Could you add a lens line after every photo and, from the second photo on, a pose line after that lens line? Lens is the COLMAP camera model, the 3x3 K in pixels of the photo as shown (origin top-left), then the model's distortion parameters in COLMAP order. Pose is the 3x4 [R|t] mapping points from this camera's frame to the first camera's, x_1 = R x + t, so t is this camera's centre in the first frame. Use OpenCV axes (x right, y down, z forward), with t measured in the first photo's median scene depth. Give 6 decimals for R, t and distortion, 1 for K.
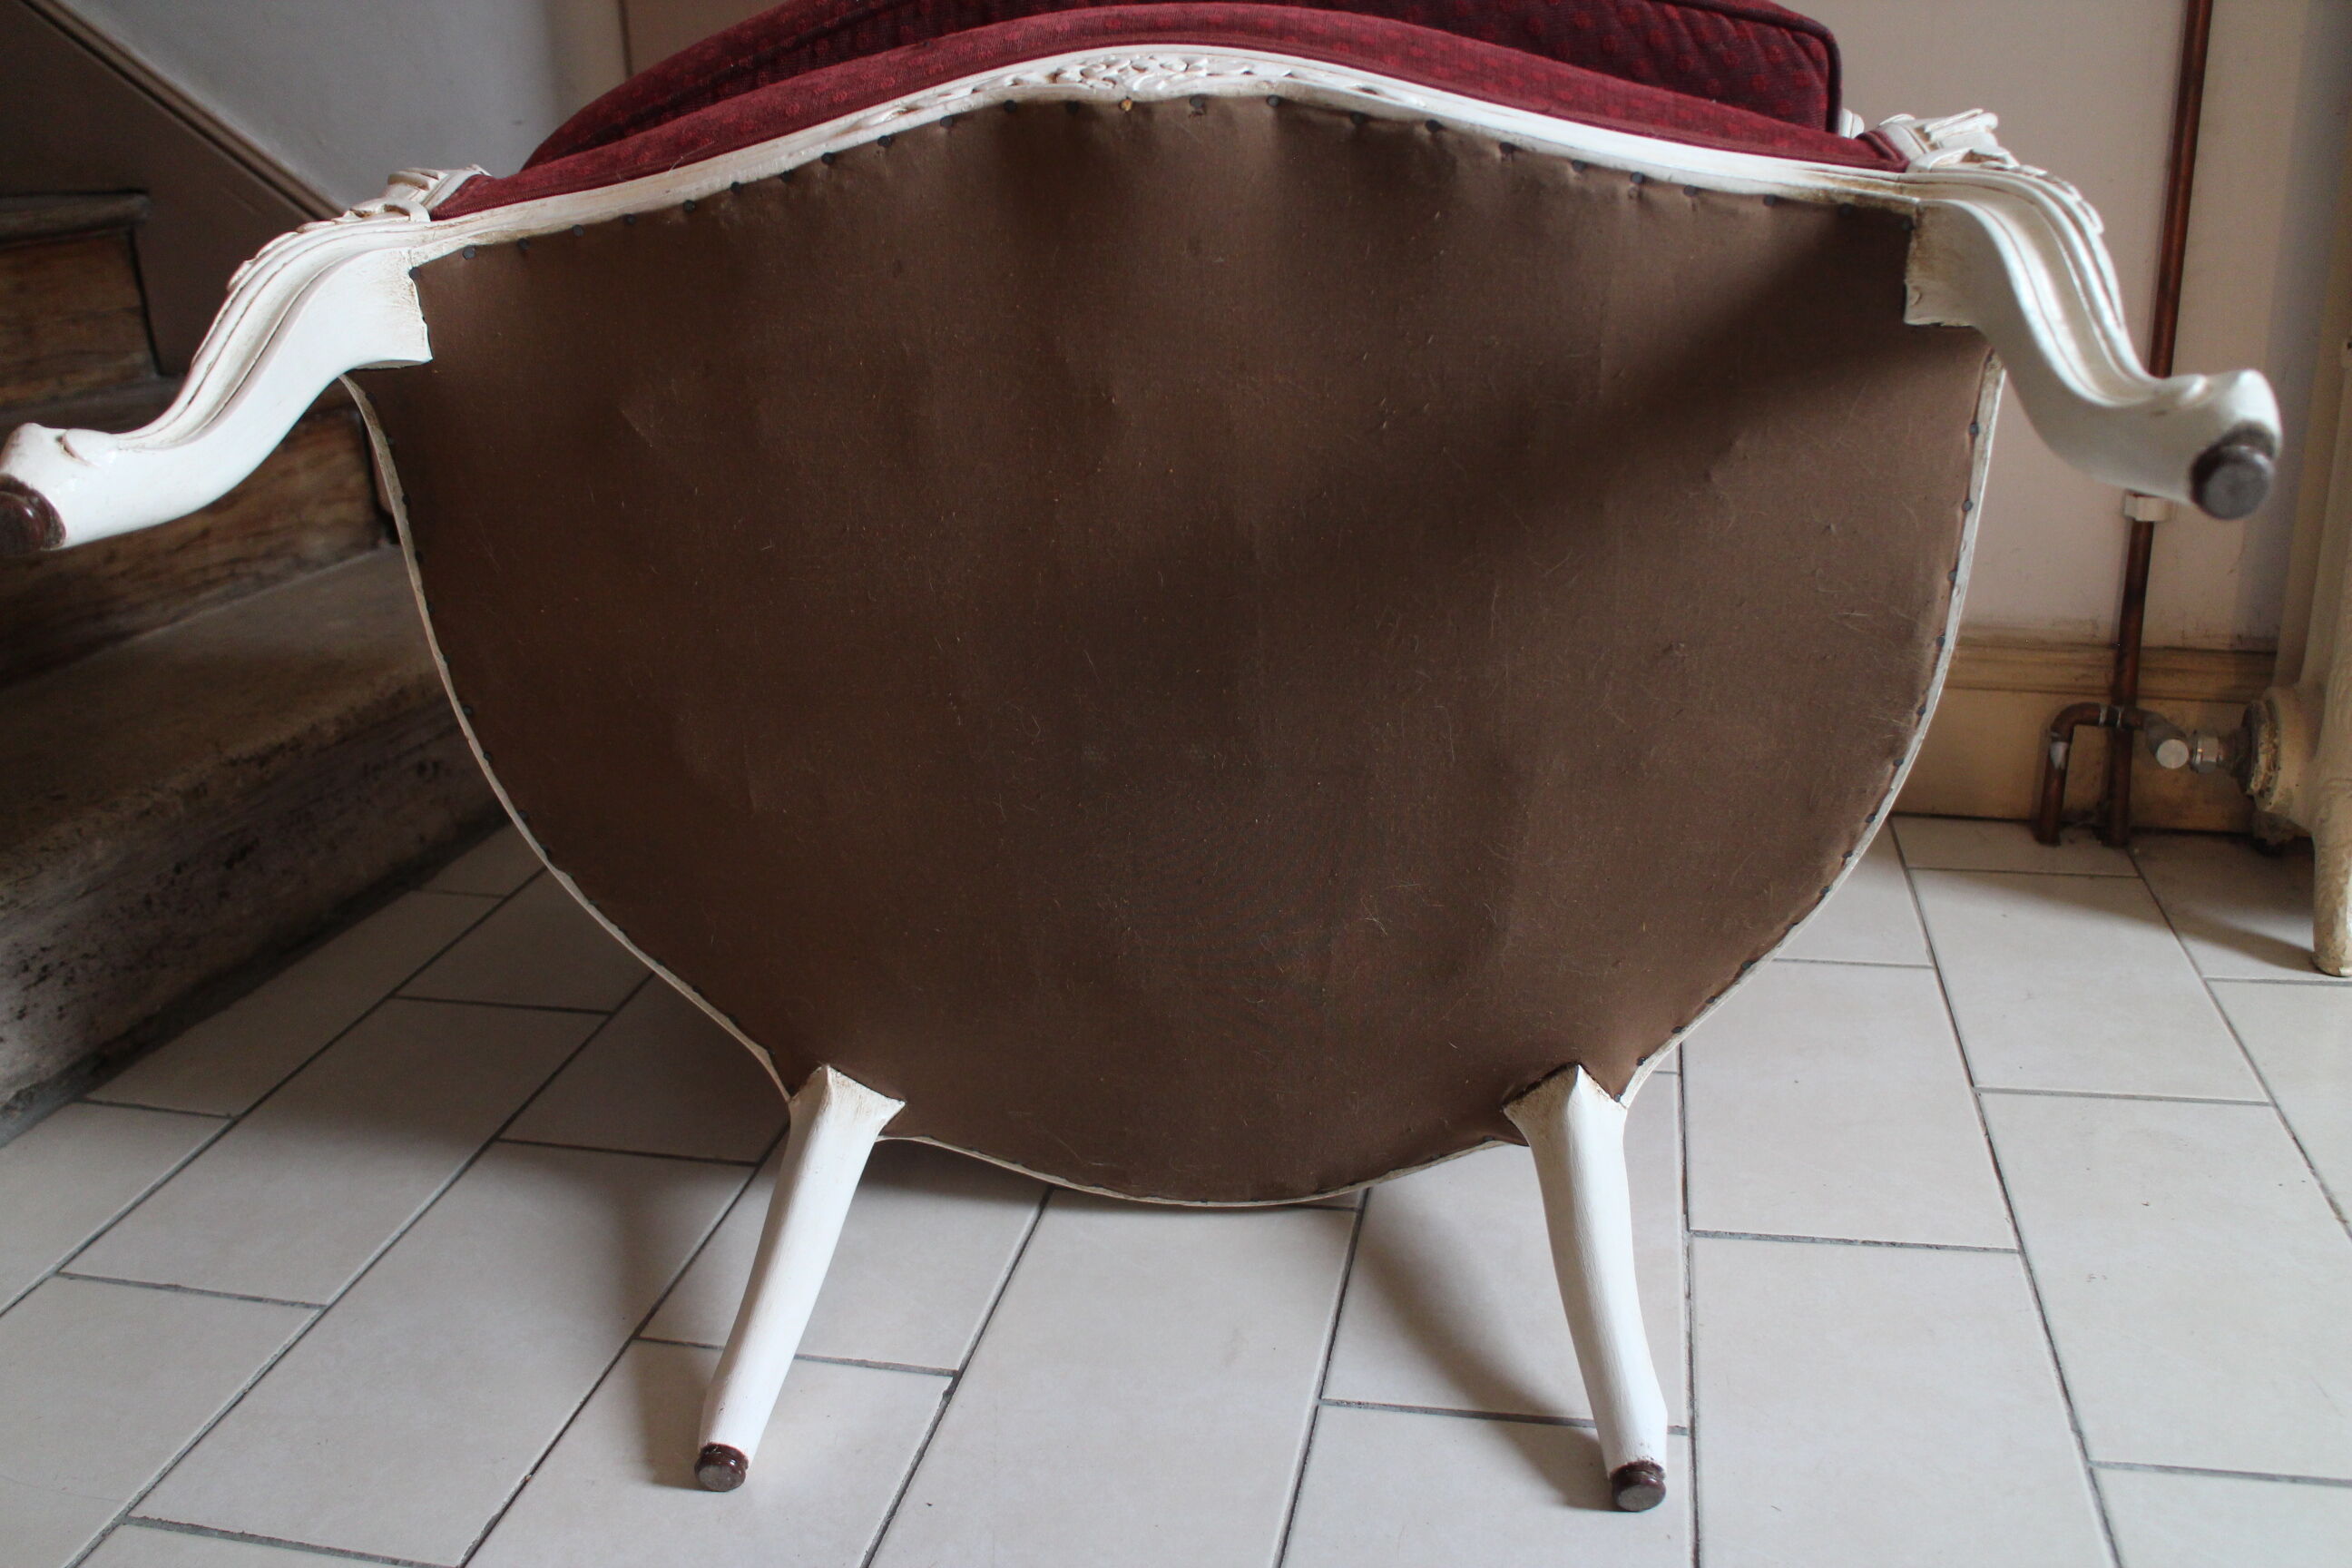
lens RADIAL K [[2060.0, 0, 1192.0], [0, 2060.0, 790.5], [0, 0, 1]] dist [-0.159482, 0.126768]
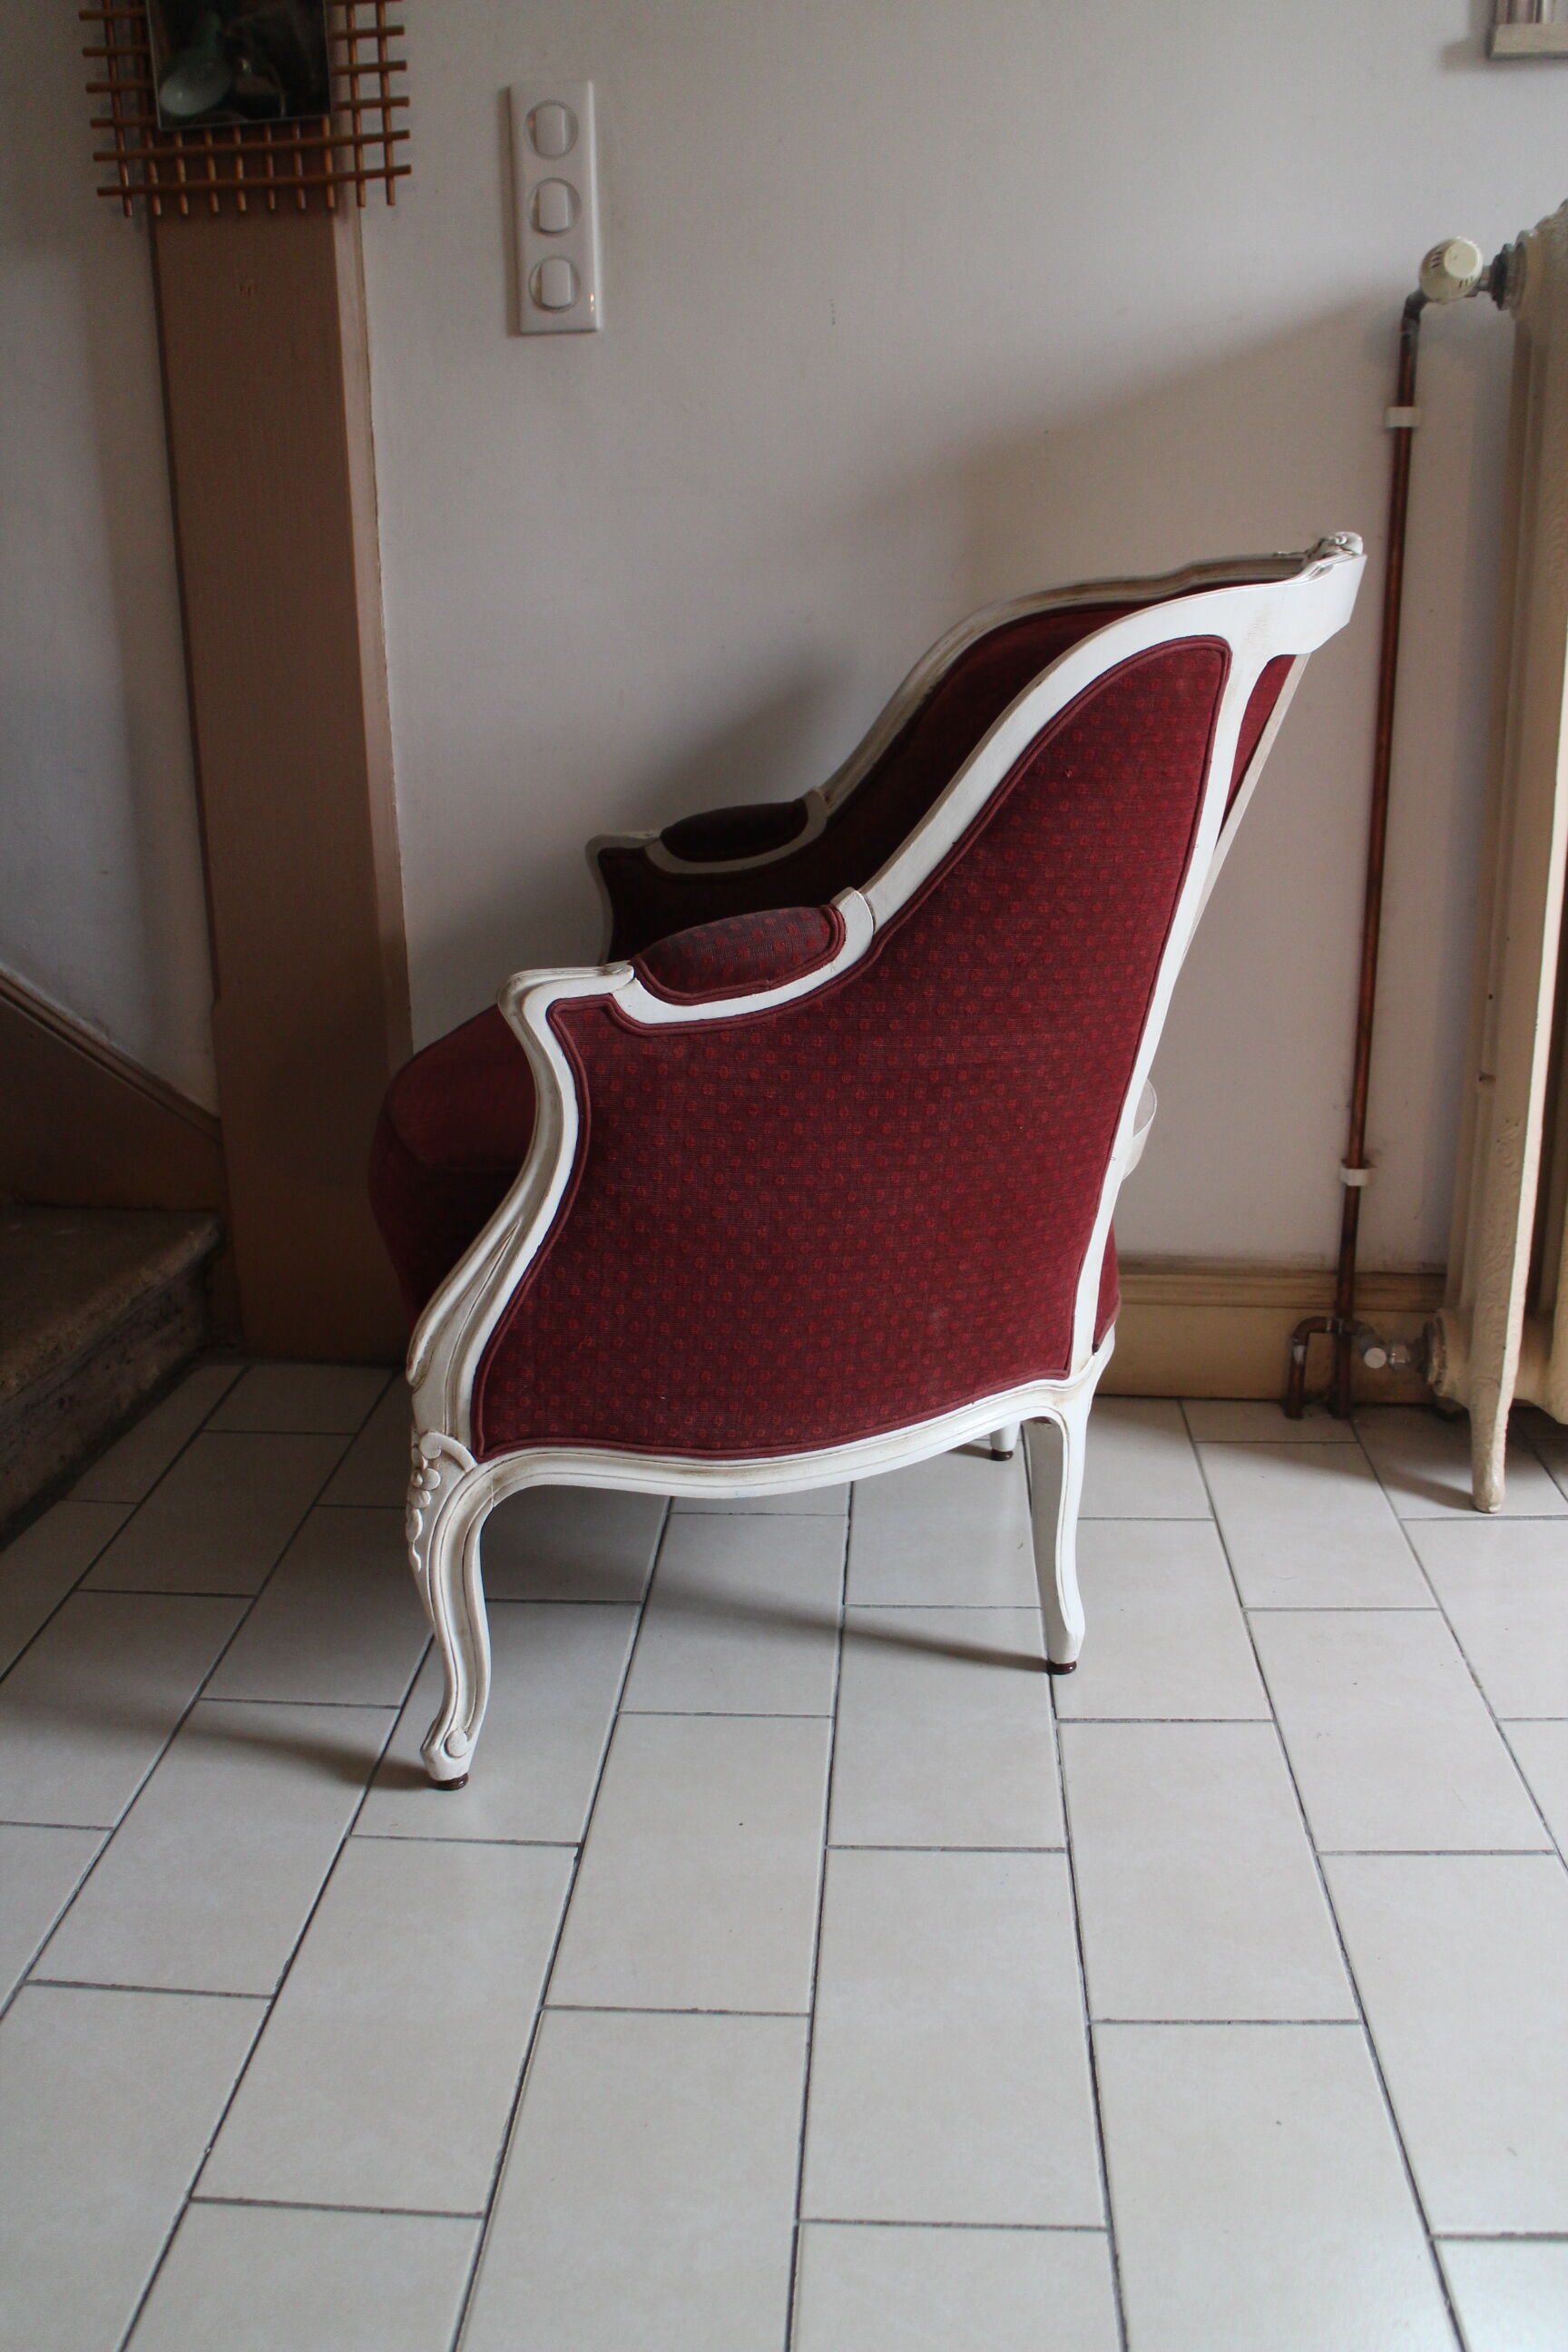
lens RADIAL K [[1994.9, 0, 802.5], [0, 1994.9, 1201.2], [0, 0, 1]] dist [-0.174603, 0.137097]
pose [[0.989493, -0.023254, 0.142698, -0.108340], [0.029374, 0.998730, -0.040929, -0.086091], [-0.141565, 0.044691, 0.988920, -0.331009]]
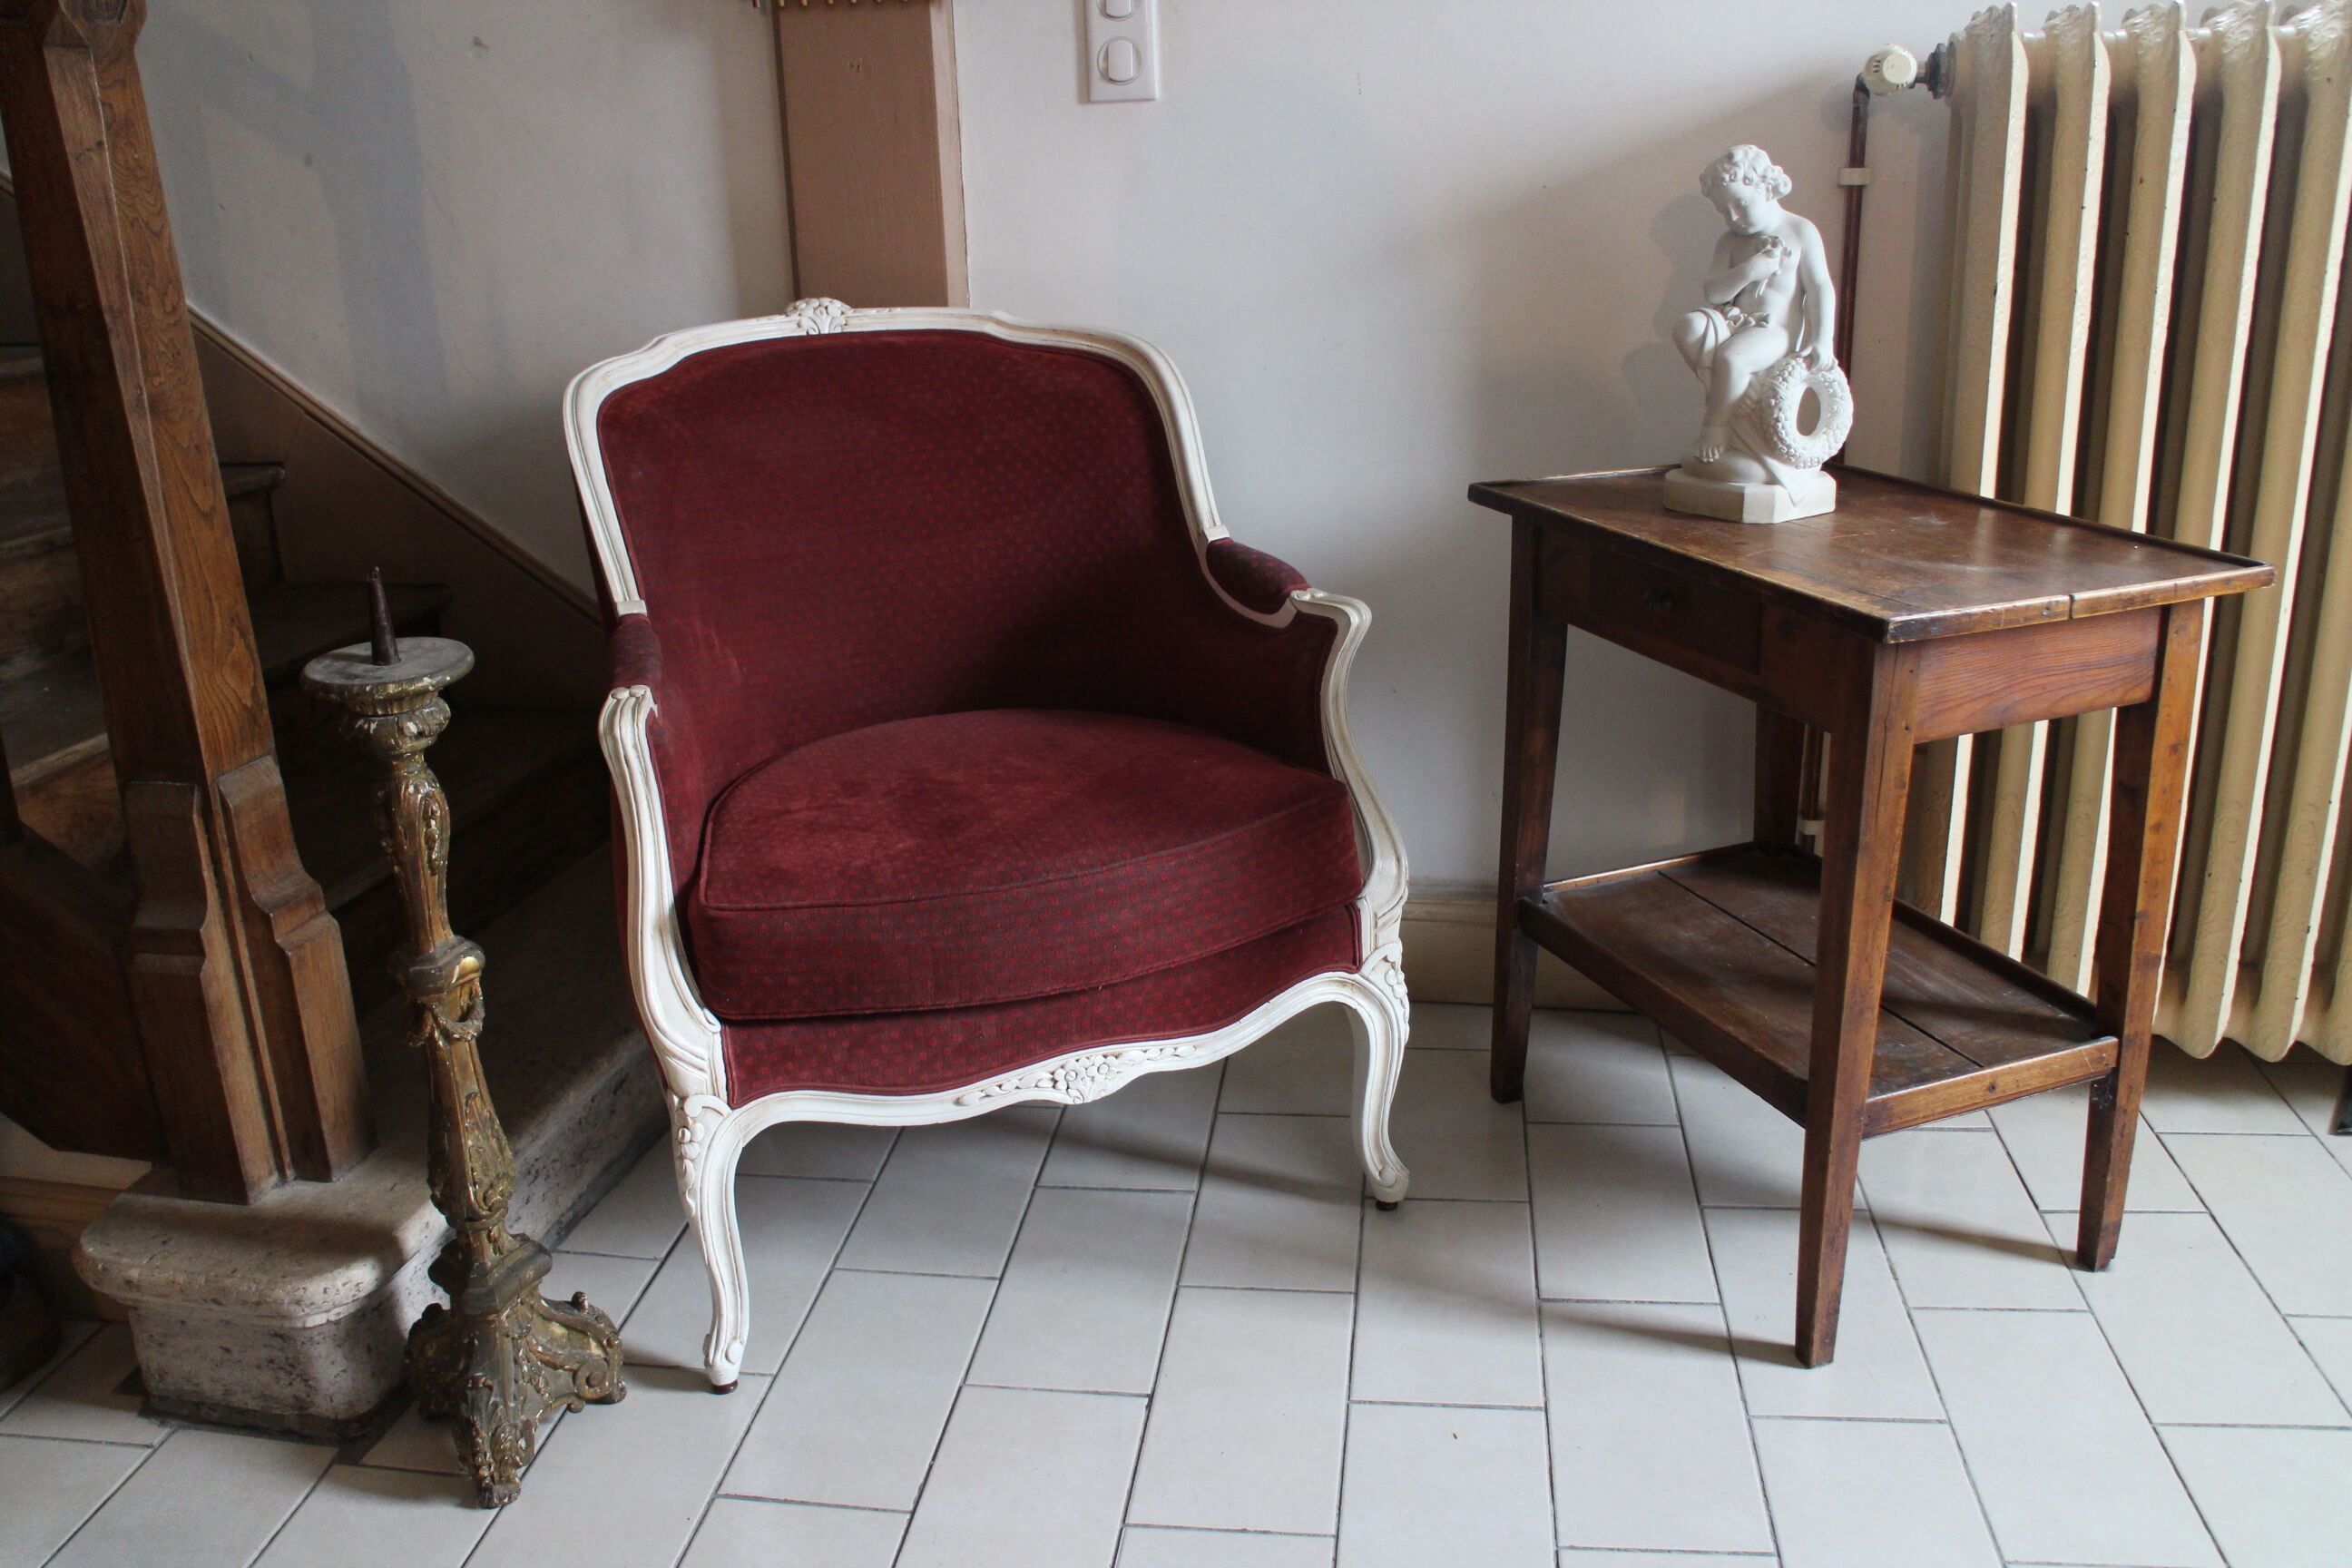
lens RADIAL K [[1954.9, 0, 1169.8], [0, 1954.9, 771.7], [0, 0, 1]] dist [-0.173926, 0.123761]
pose [[0.997543, -0.019460, 0.067295, -0.149118], [0.021384, 0.999380, -0.027985, -0.166407], [-0.066709, 0.029356, 0.997341, -0.548825]]
